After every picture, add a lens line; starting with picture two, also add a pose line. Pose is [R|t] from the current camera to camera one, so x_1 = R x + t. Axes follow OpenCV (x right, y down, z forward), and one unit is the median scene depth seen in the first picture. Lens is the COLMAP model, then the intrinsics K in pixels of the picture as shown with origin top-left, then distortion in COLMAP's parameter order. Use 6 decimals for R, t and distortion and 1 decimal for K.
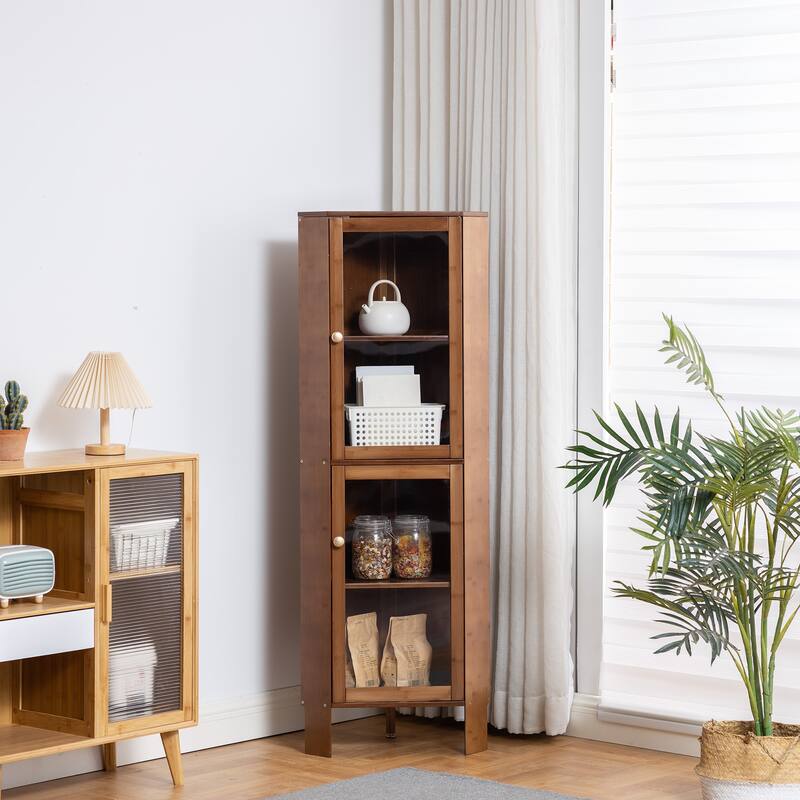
lens RADIAL K [[2724.6, 0, 400.0], [0, 2724.6, 400.0], [0, 0, 1]] dist [0.201528, 2.431097]
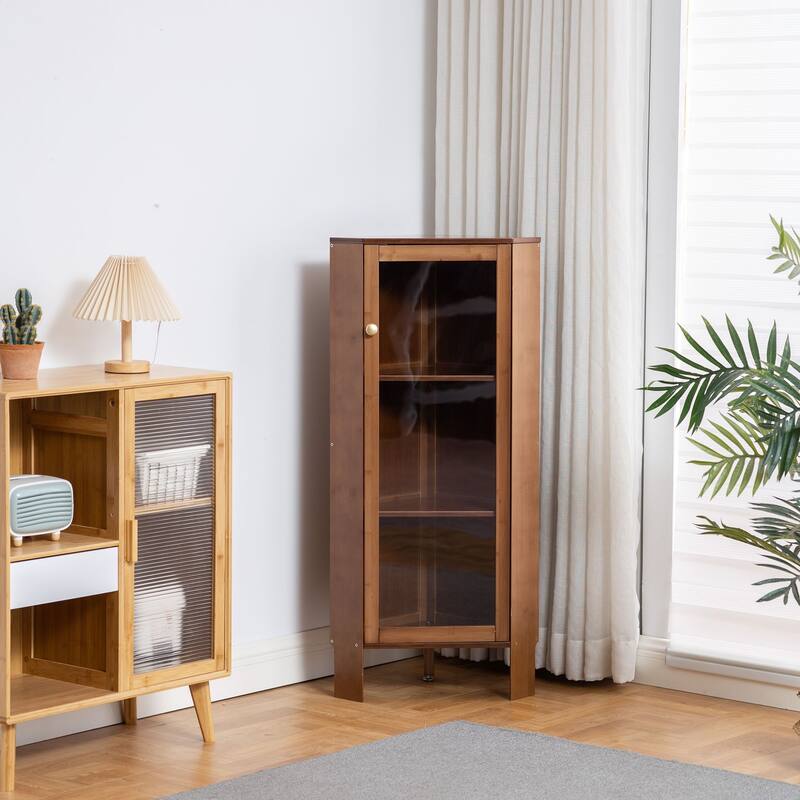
lens RADIAL K [[2732.5, 0, 400.0], [0, 2732.5, 400.0], [0, 0, 1]] dist [0.266391, 1.612983]
pose [[0.999632, 0.003133, 0.026935, -0.043510], [-0.004231, 0.999158, 0.040808, -0.007708], [-0.026784, -0.040907, 0.998804, 0.110566]]
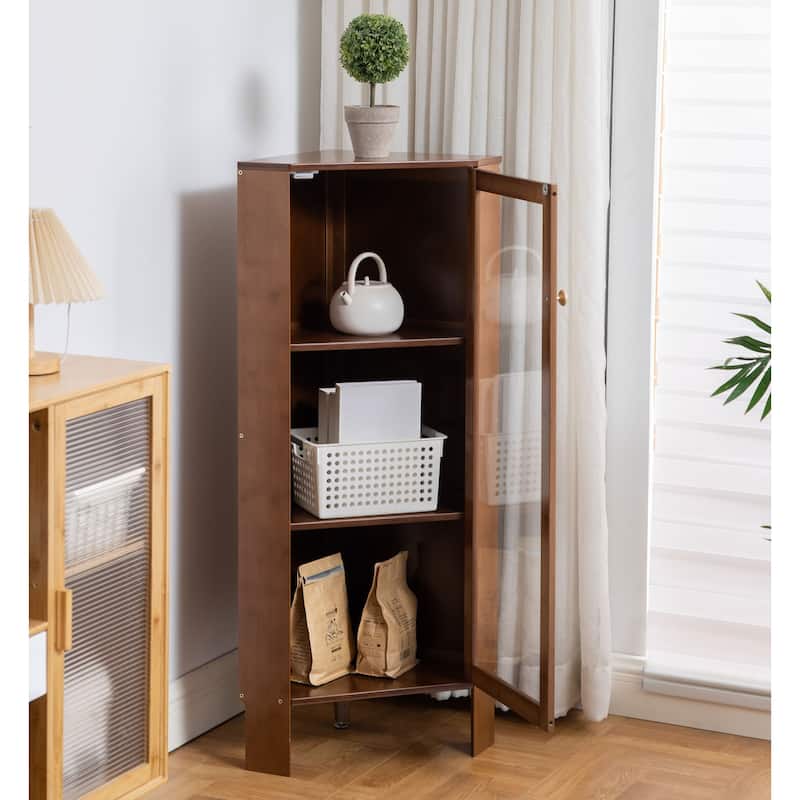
lens RADIAL K [[2573.8, 0, 399.2], [0, 2573.8, 286.5], [0, 0, 1]] dist [0.308619, 0.520235]
pose [[0.957803, -0.027713, 0.286085, -0.196315], [0.005372, 0.996893, 0.078584, -0.045822], [-0.287374, -0.073731, 0.954976, 0.411332]]
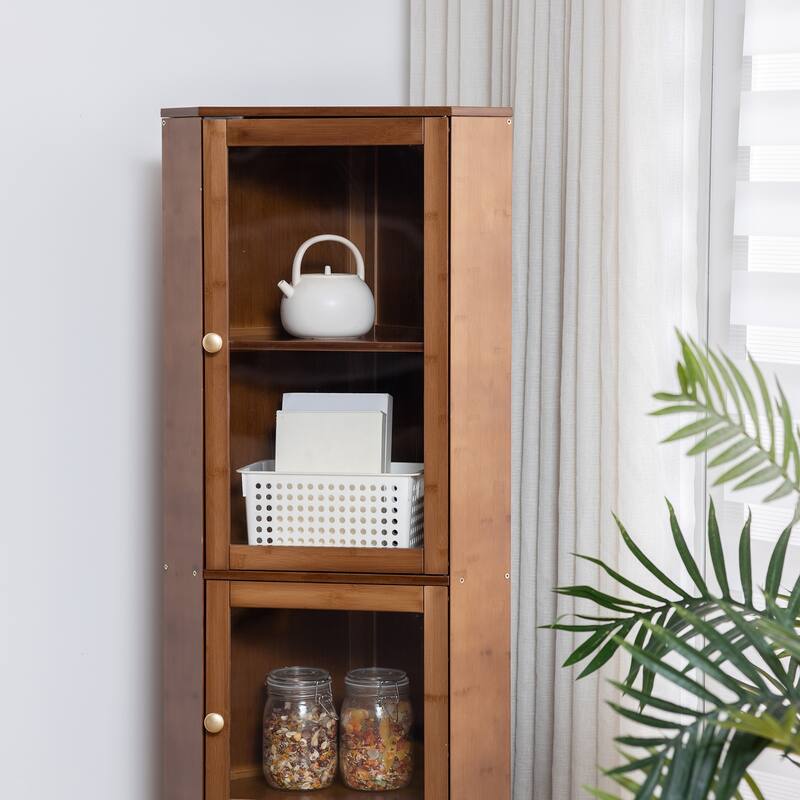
lens RADIAL K [[2732.5, 0, 400.0], [0, 2732.5, 400.0], [0, 0, 1]] dist [0.266391, 1.612983]
pose [[0.962893, 0.026250, -0.268603, 0.164331], [-0.016379, 0.999108, 0.038926, -0.034886], [0.269386, -0.033082, 0.962464, 0.514973]]
